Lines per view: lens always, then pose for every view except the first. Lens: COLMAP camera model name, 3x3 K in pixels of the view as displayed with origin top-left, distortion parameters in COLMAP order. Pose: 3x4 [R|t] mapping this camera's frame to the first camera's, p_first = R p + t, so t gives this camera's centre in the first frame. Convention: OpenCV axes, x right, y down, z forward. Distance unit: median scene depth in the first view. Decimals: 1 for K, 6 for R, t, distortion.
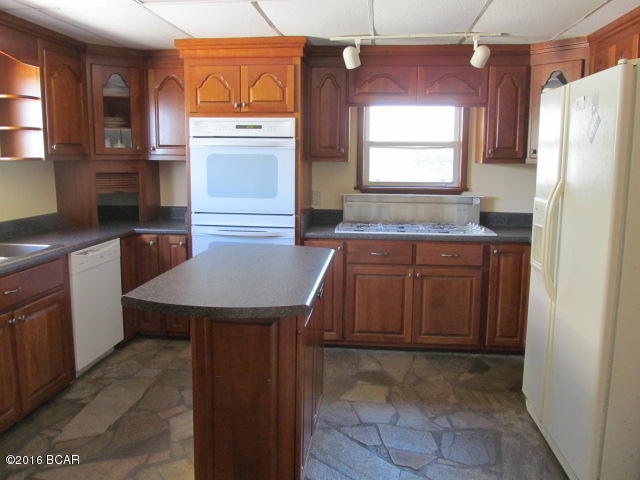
lens RADIAL K [[535.0, 0, 322.1], [0, 535.0, 239.5], [0, 0, 1]] dist [-0.065740, 0.026288]
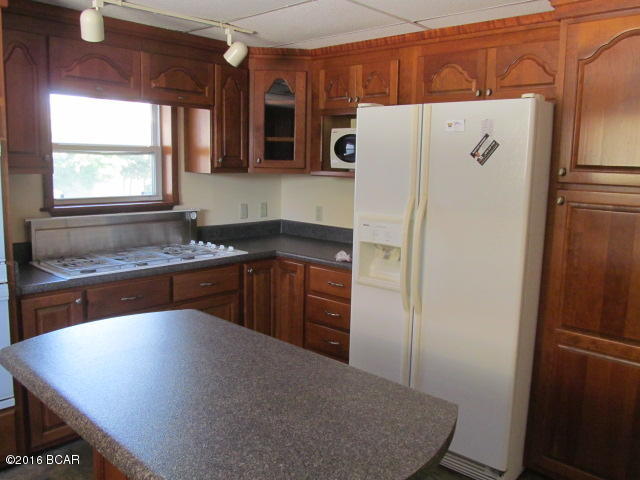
lens RADIAL K [[535.0, 0, 321.5], [0, 535.0, 237.3], [0, 0, 1]] dist [-0.065740, 0.026288]
pose [[0.585501, -0.105872, 0.803729, -0.317225], [0.101415, 0.993213, 0.056954, -0.070727], [-0.804303, 0.048164, 0.592264, 0.337904]]
